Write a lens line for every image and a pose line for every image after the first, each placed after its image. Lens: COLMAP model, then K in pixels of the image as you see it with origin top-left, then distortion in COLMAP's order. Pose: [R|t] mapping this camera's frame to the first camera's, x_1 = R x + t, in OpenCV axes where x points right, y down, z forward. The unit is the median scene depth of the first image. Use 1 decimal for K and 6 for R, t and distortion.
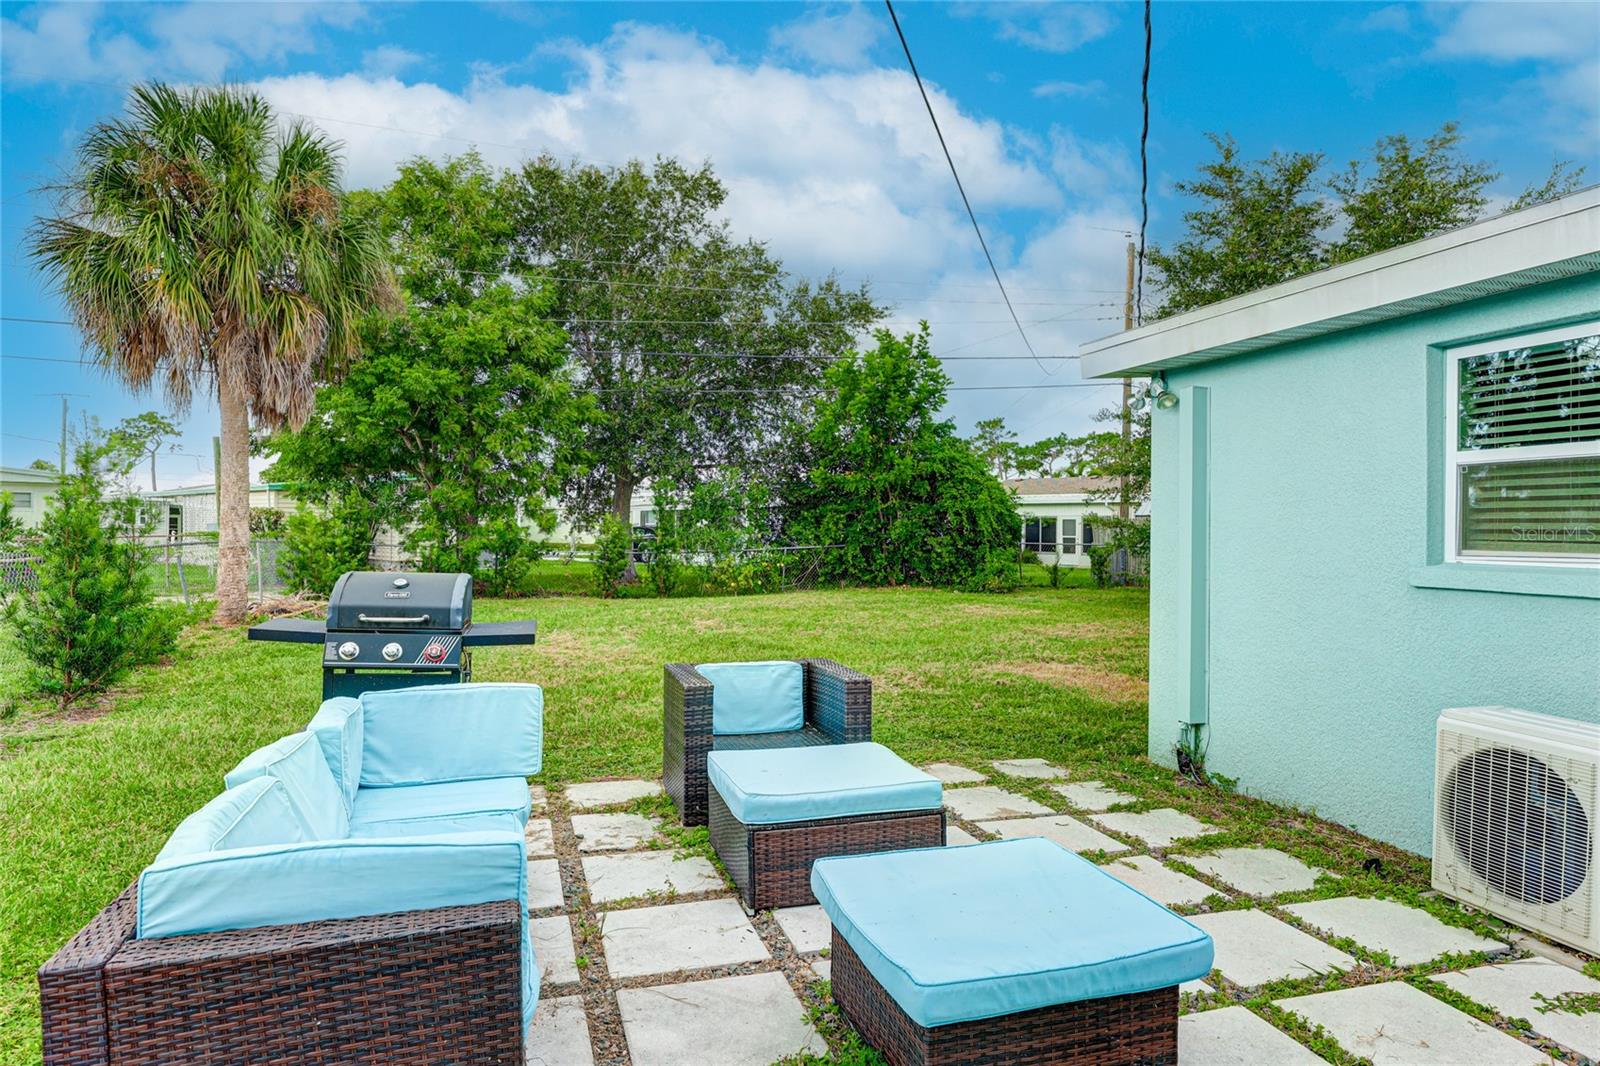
lens RADIAL K [[950.3, 0, 797.4], [0, 950.3, 516.5], [0, 0, 1]] dist [-0.019479, -0.001251]
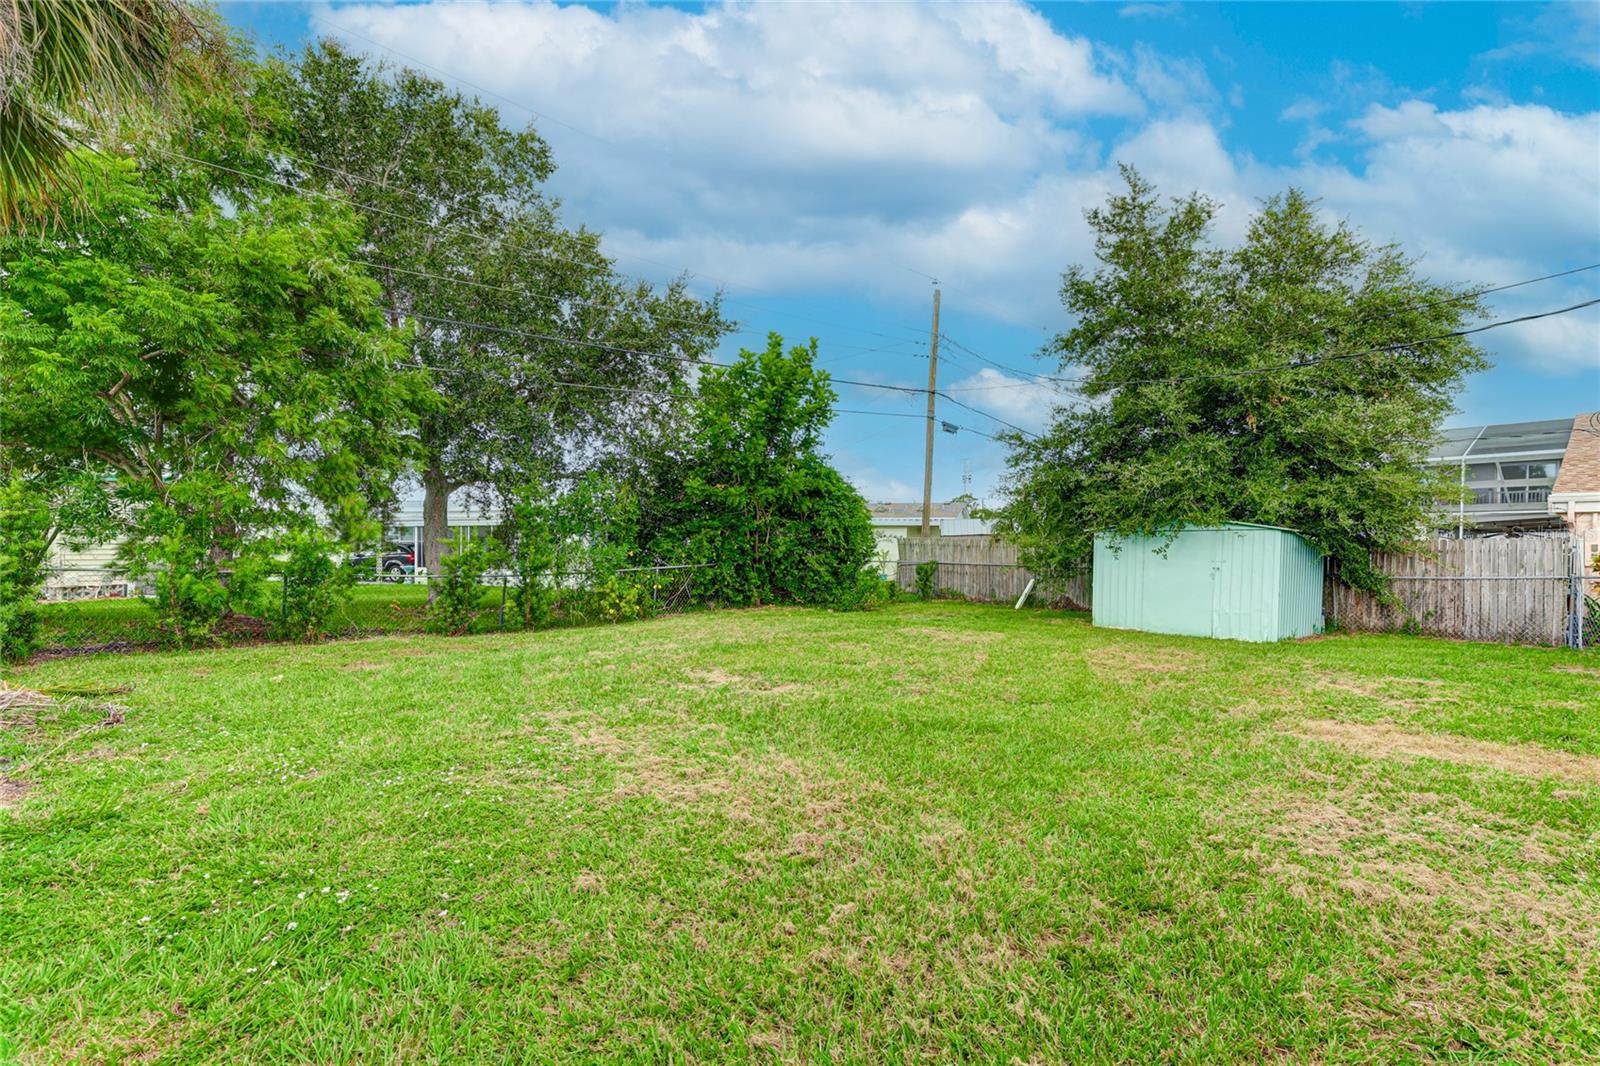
lens RADIAL K [[749.9, 0, 818.1], [0, 749.9, 557.1], [0, 0, 1]] dist [0.024994, -0.013531]
pose [[0.905120, -0.003485, 0.425142, -0.202830], [-0.005303, 0.999796, 0.019484, 0.009566], [-0.425124, -0.019890, 0.904917, 0.332197]]
